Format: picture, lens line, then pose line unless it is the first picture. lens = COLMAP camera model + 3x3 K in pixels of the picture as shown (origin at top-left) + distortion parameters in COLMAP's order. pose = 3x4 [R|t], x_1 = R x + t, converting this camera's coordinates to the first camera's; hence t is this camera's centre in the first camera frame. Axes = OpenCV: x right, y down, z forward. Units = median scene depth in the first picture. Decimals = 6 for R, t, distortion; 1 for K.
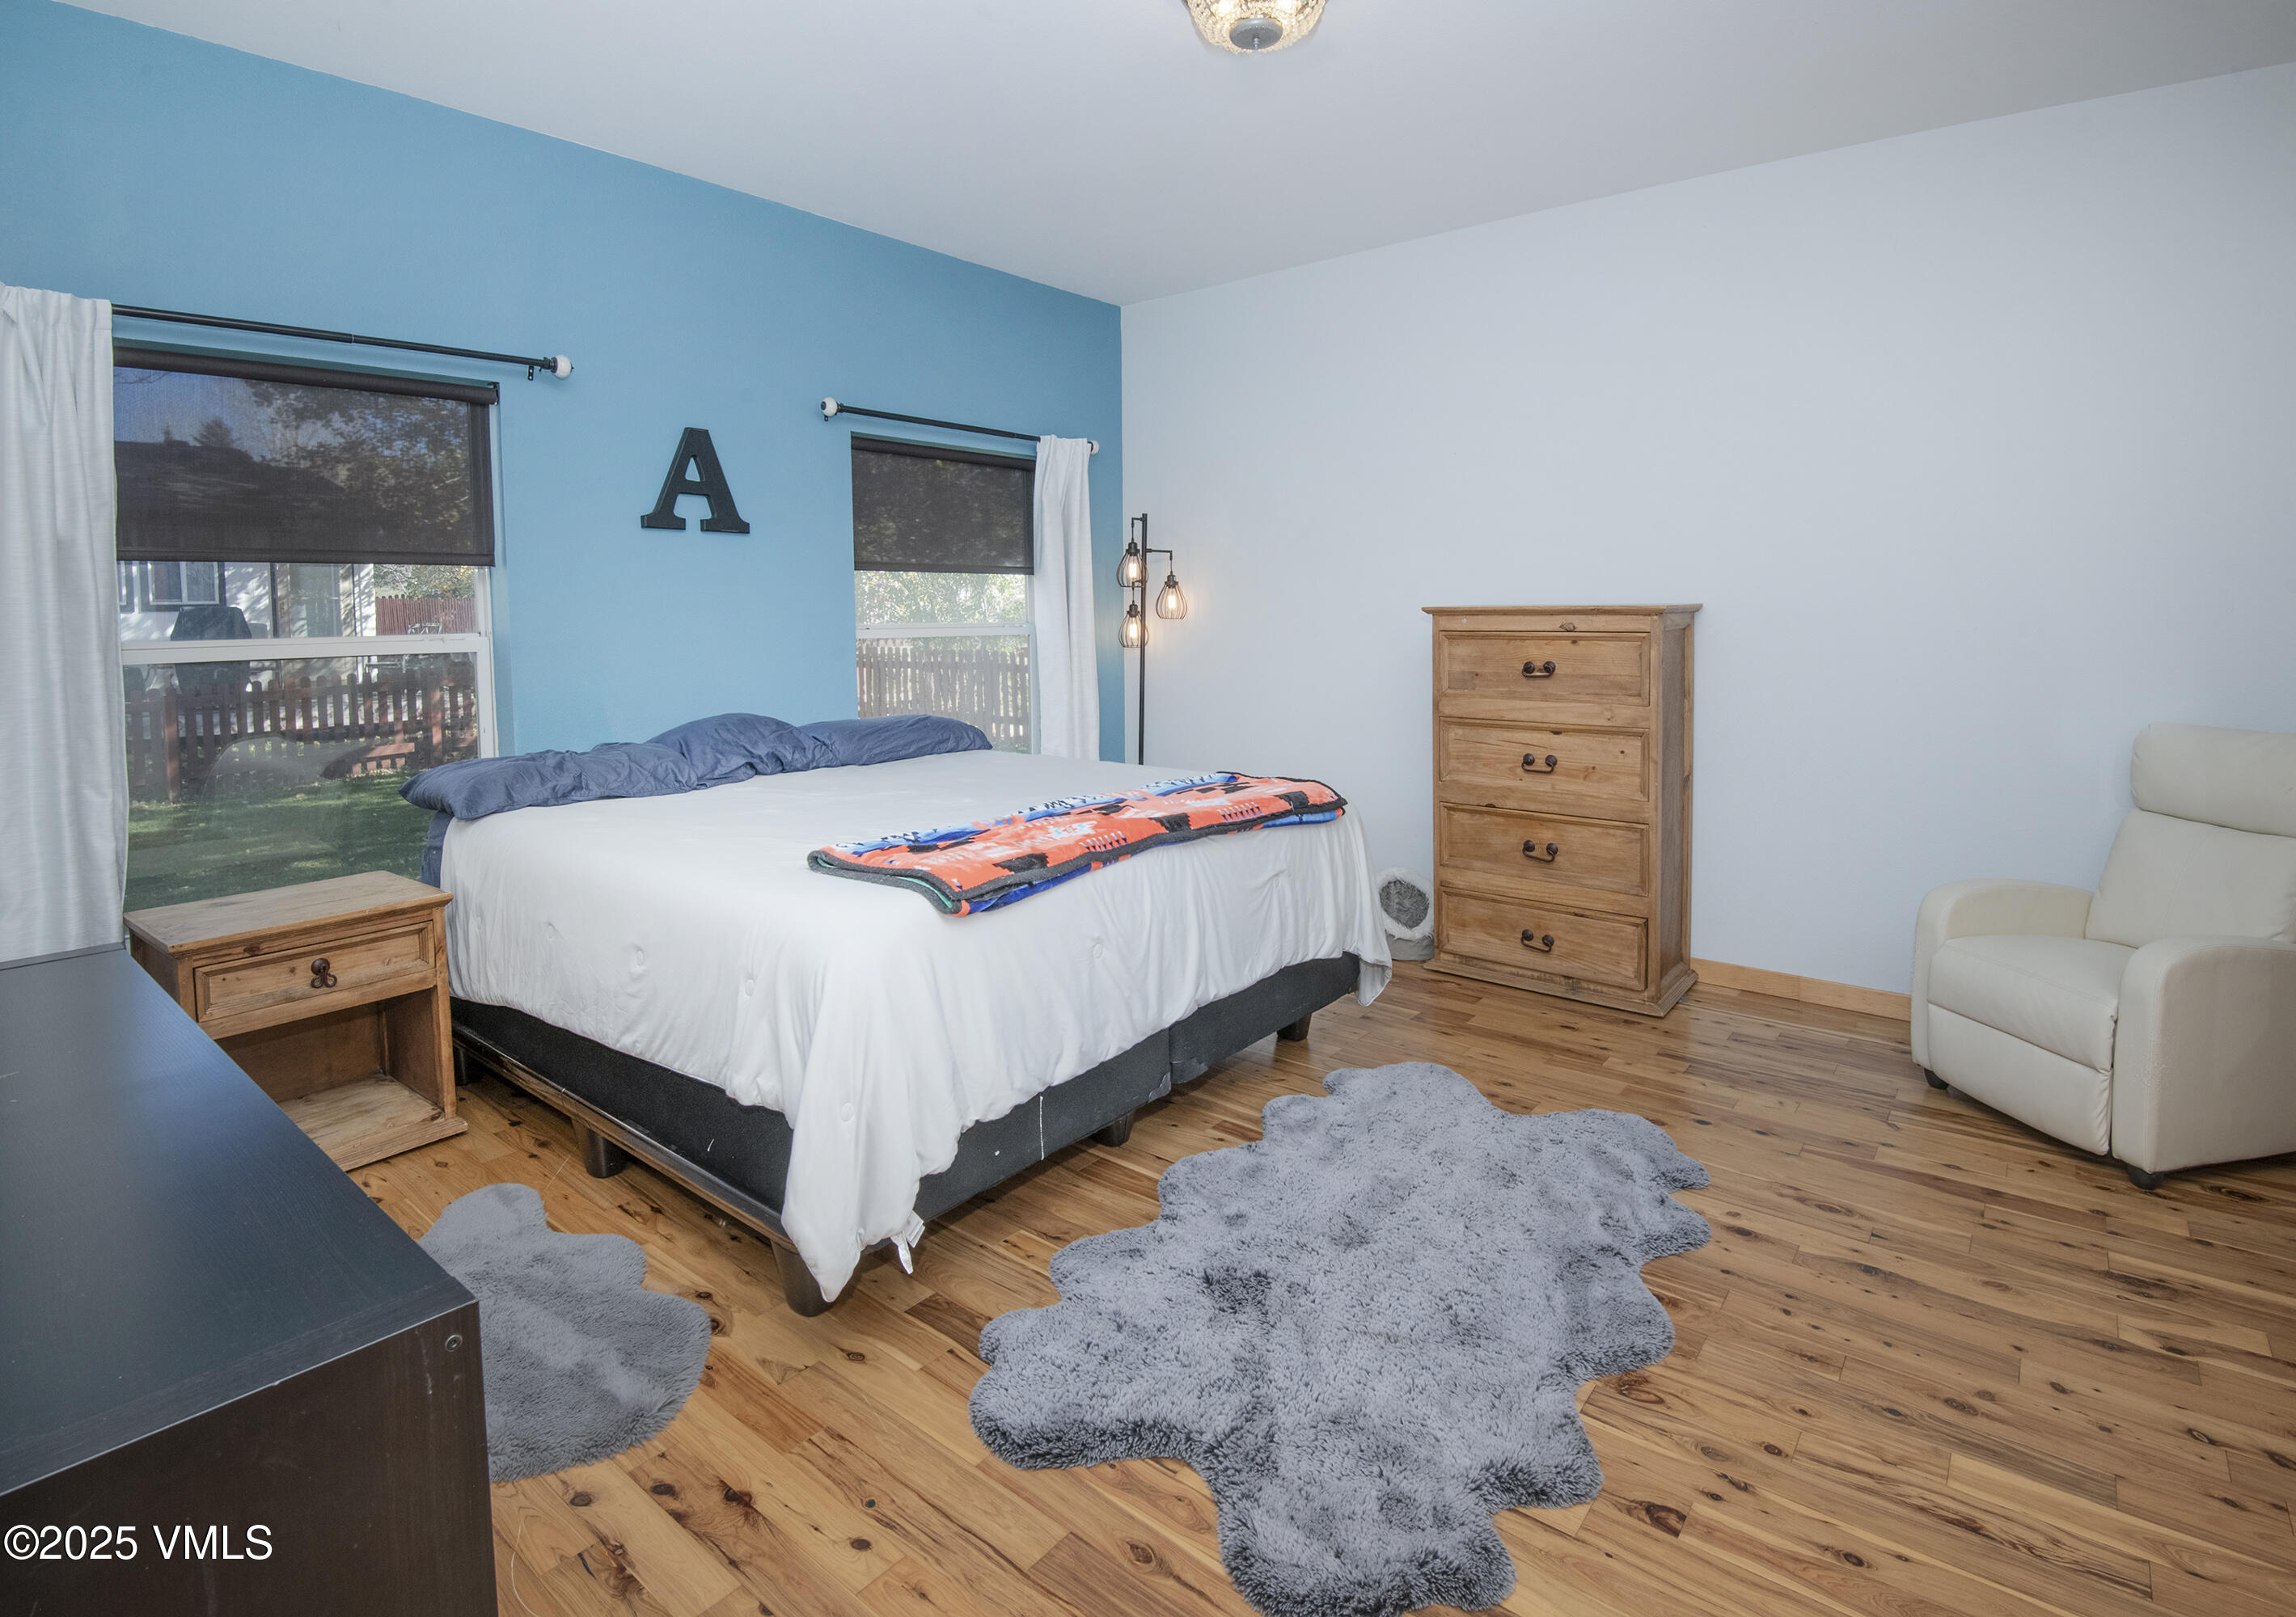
lens RADIAL K [[1130.4, 0, 1149.3], [0, 1130.4, 815.5], [0, 0, 1]] dist [-0.019518, 0.001025]
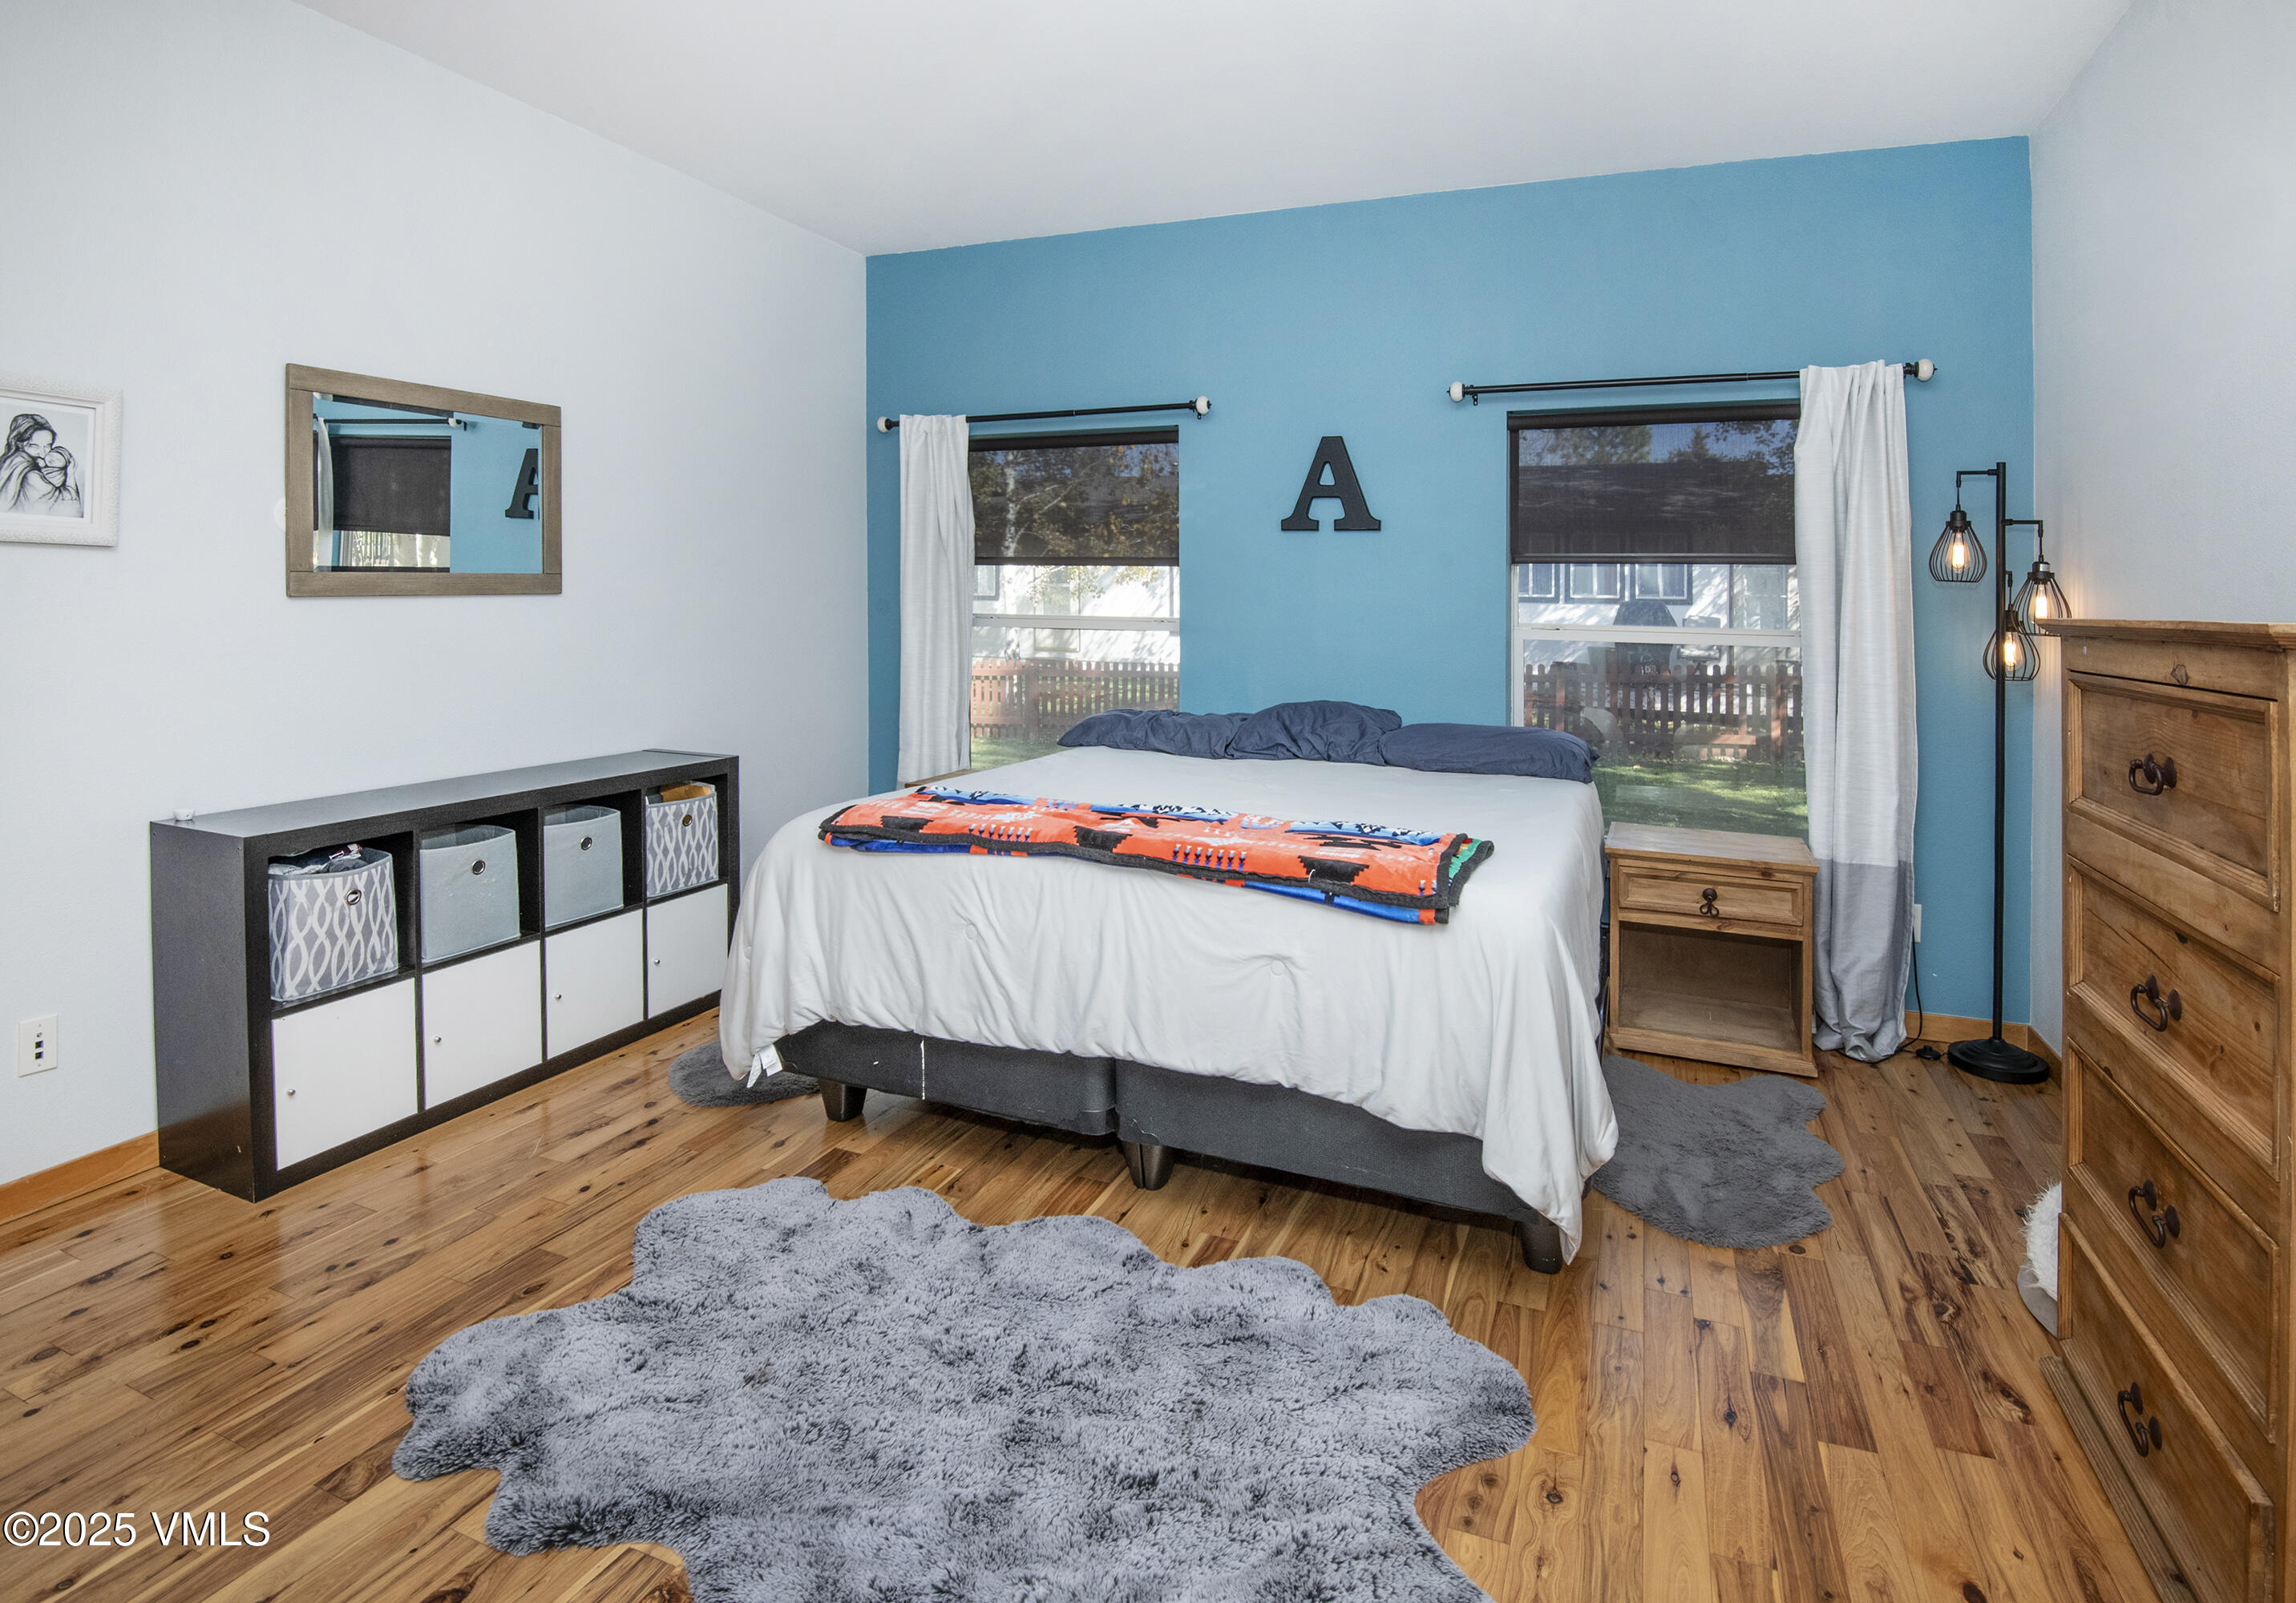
lens RADIAL K [[1157.5, 0, 1151.7], [0, 1157.5, 795.0], [0, 0, 1]] dist [-0.001775, -0.000025]
pose [[0.289730, 0.169746, -0.941936, 0.643232], [-0.190117, 0.974743, 0.117180, -0.103846], [0.938036, 0.145127, 0.314683, 0.529927]]
